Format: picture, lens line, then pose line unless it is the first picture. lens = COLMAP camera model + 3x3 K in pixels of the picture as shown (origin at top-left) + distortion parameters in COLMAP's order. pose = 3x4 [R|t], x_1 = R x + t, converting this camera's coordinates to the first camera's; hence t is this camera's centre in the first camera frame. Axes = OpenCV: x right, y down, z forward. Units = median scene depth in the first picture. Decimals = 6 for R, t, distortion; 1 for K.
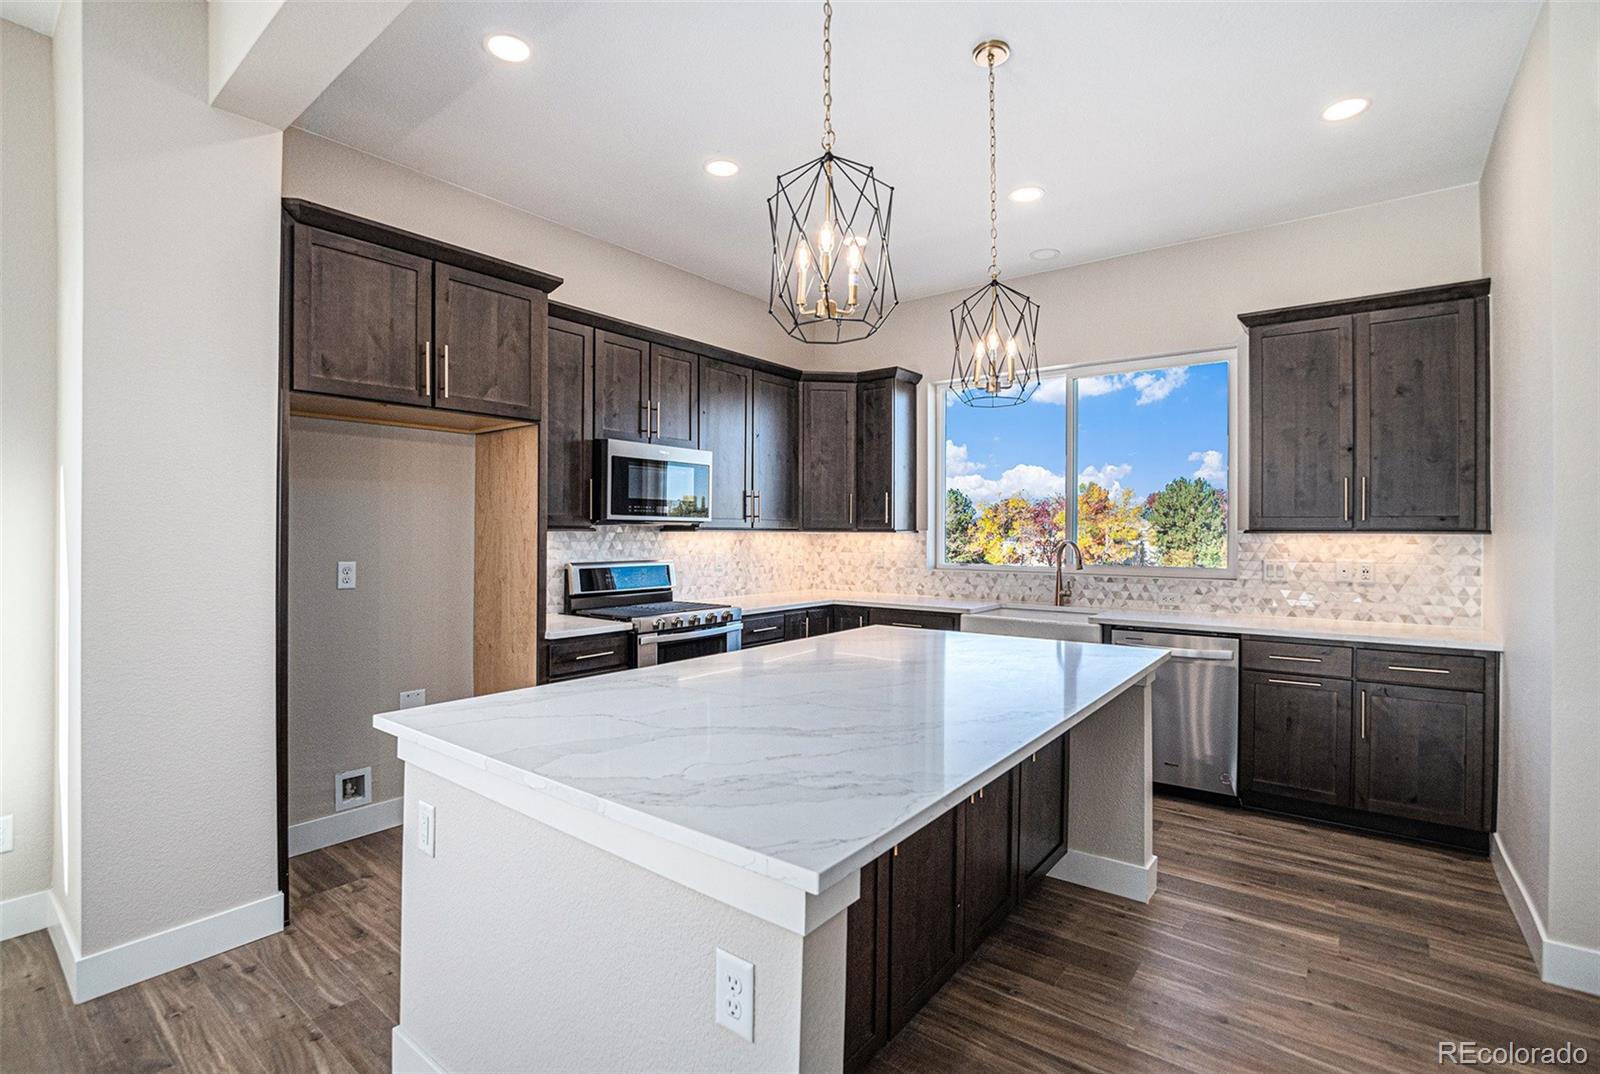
lens RADIAL K [[723.9, 0, 817.2], [0, 723.9, 539.6], [0, 0, 1]] dist [-0.031159, 0.000254]
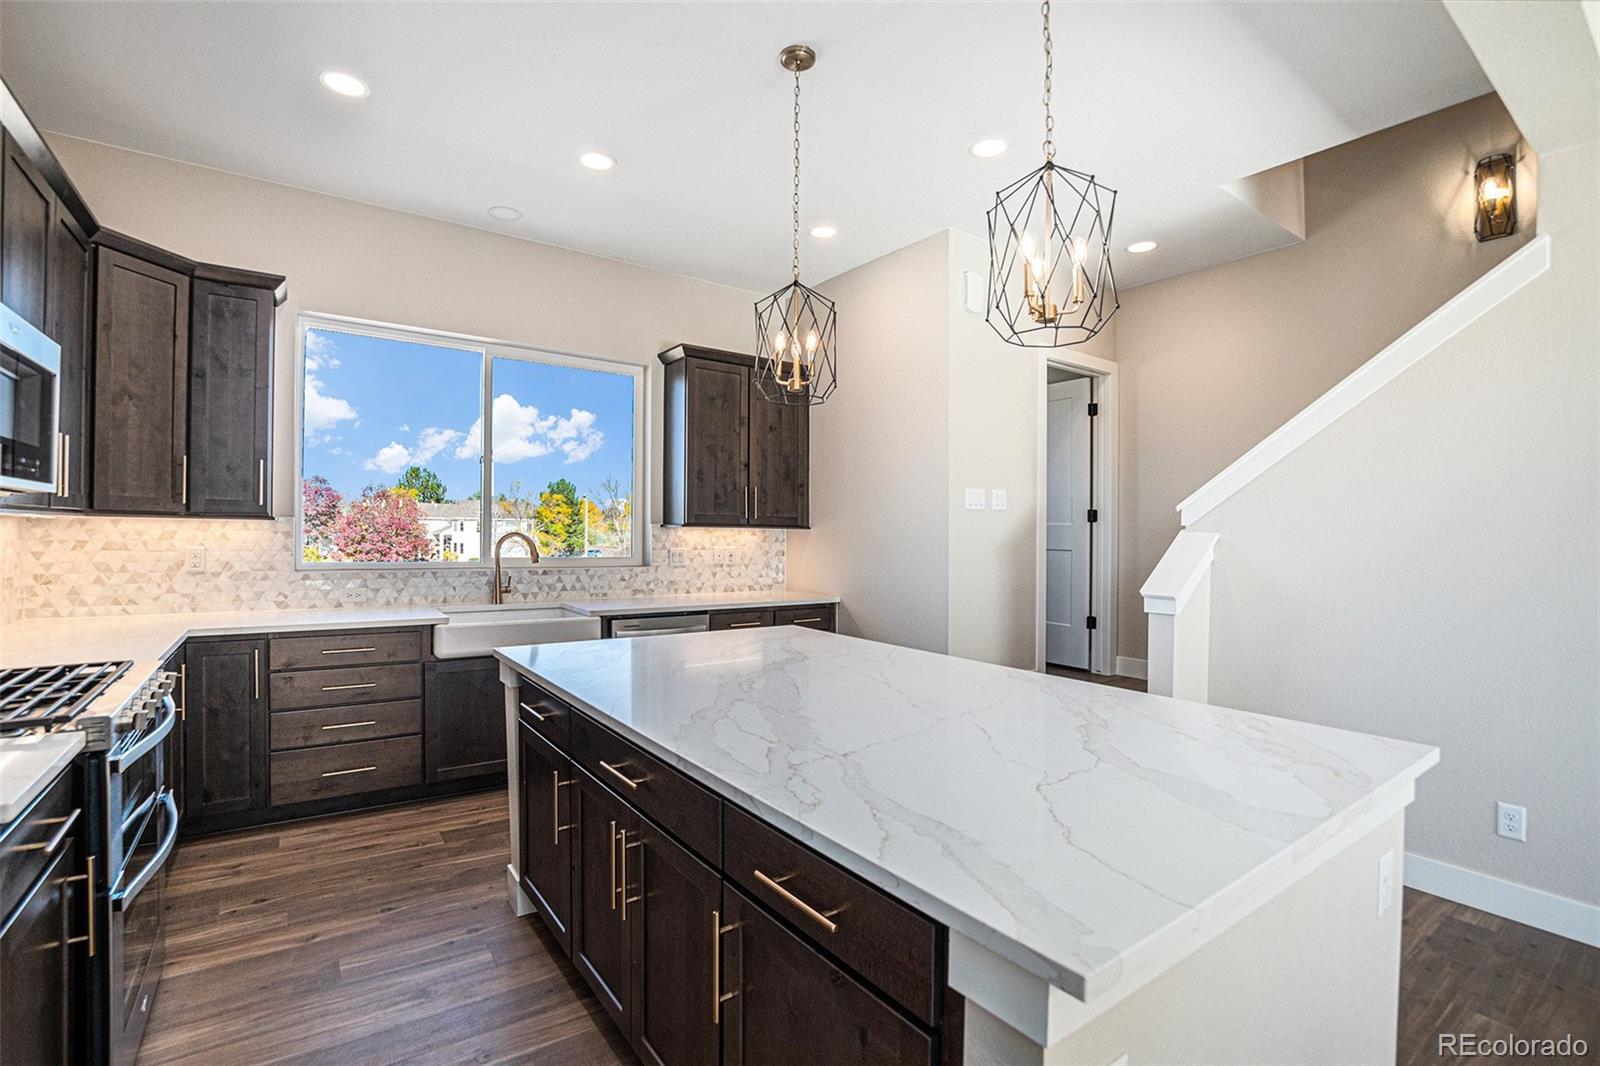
lens RADIAL K [[720.5, 0, 796.5], [0, 720.5, 534.5], [0, 0, 1]] dist [-0.049206, 0.007598]
pose [[0.308418, -0.002470, 0.951248, -0.473598], [-0.006767, 0.999966, 0.004790, -0.002771], [-0.951227, -0.007915, 0.308391, 0.434307]]
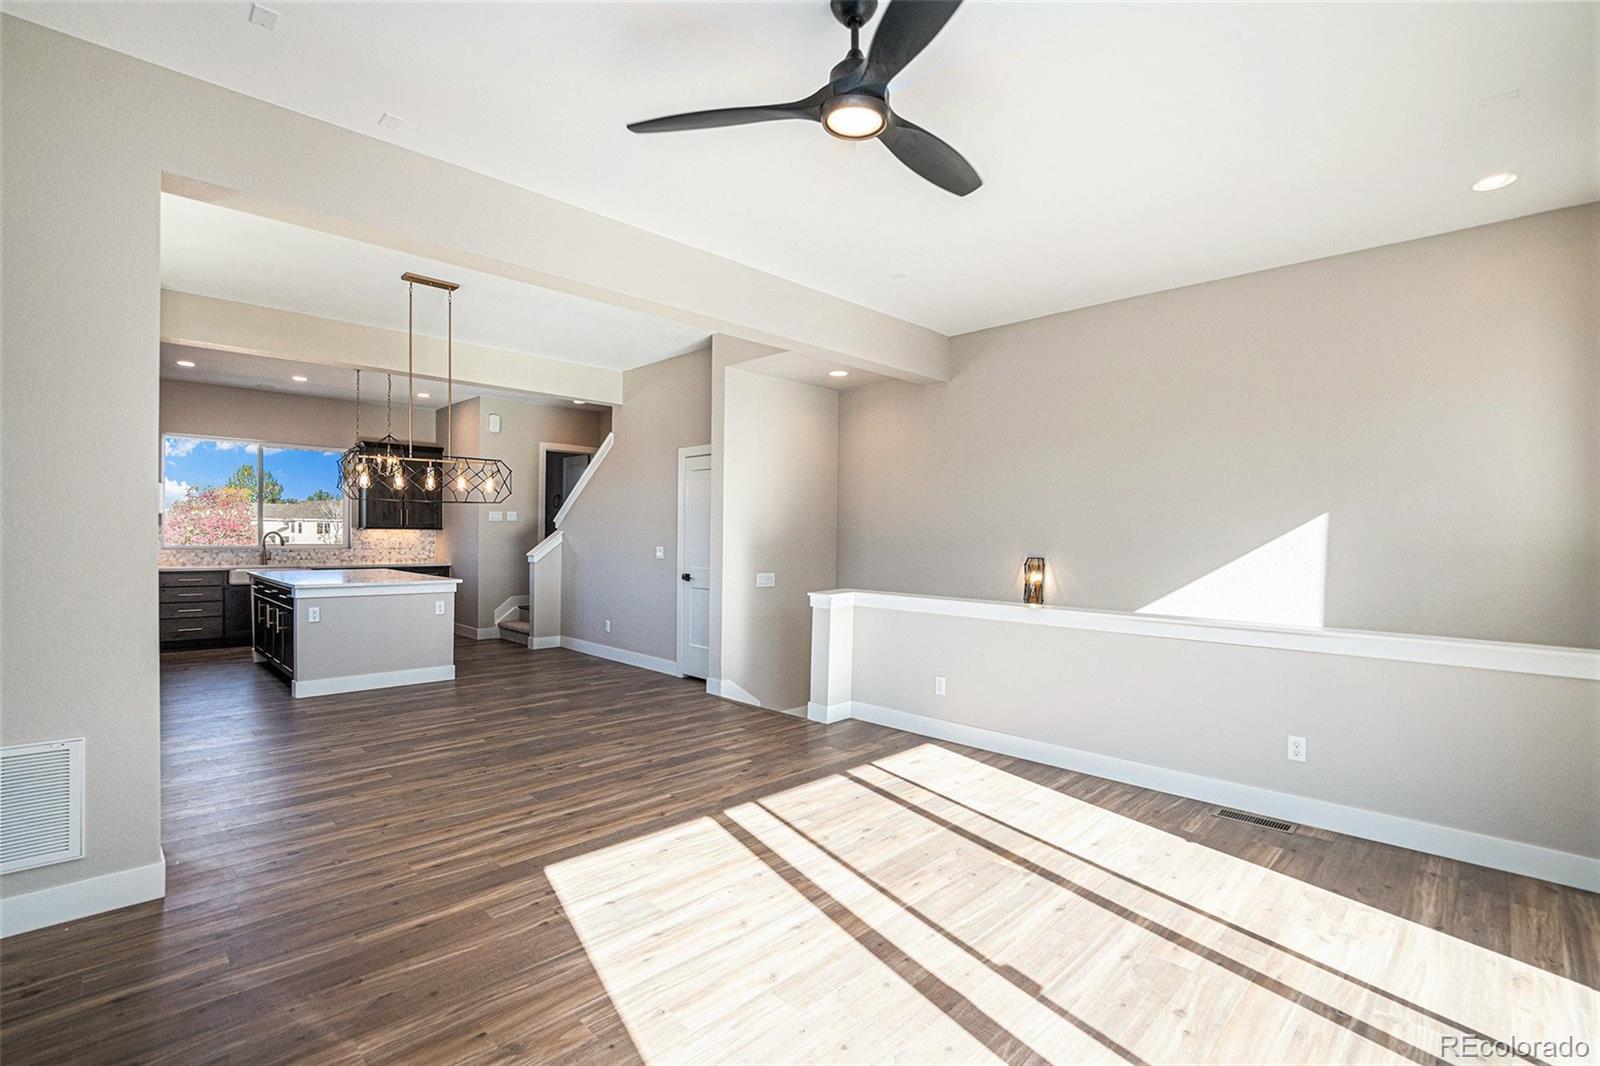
lens RADIAL K [[720.5, 0, 795.9], [0, 720.5, 536.8], [0, 0, 1]] dist [-0.049206, 0.007598]
pose [[0.143578, -0.003908, 0.989631, -1.567178], [-0.006338, 0.999968, 0.004868, -0.002339], [-0.989619, -0.006971, 0.143548, -0.808181]]
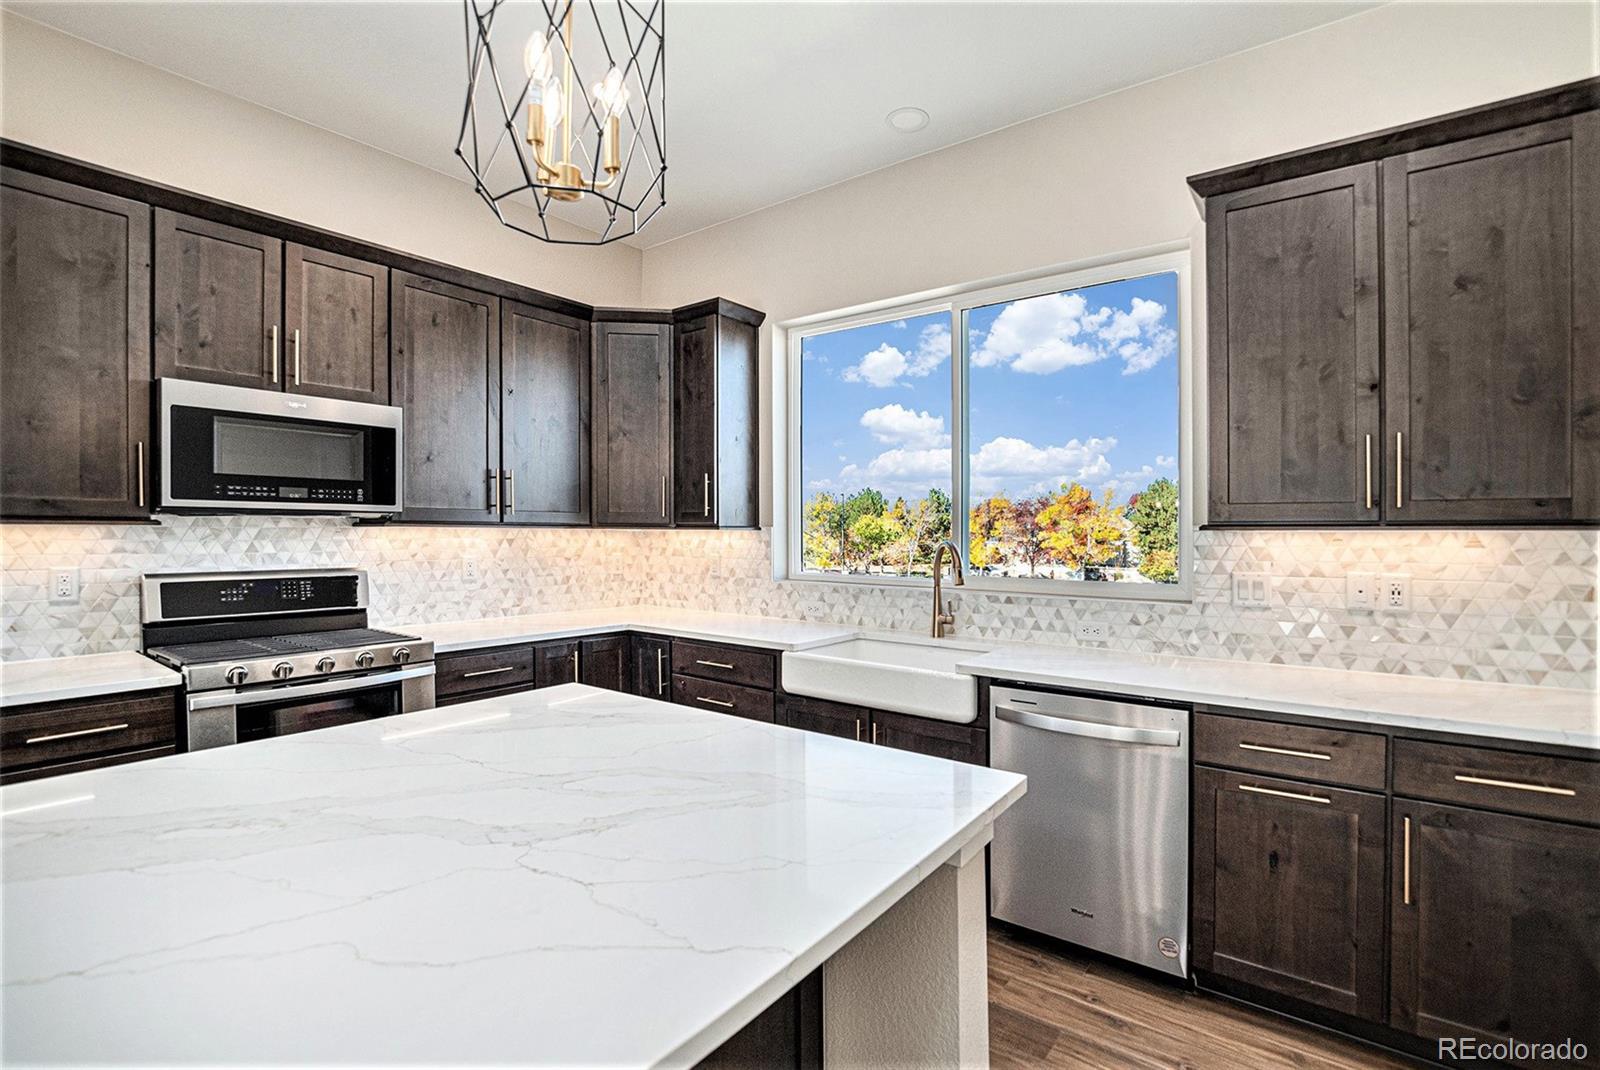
lens RADIAL K [[720.5, 0, 805.3], [0, 720.5, 531.6], [0, 0, 1]] dist [-0.049206, 0.007598]
pose [[0.999997, 0.001791, 0.001657, 0.248019], [-0.001773, 0.999941, -0.010762, -0.000318], [-0.001676, 0.010759, 0.999941, 0.378825]]
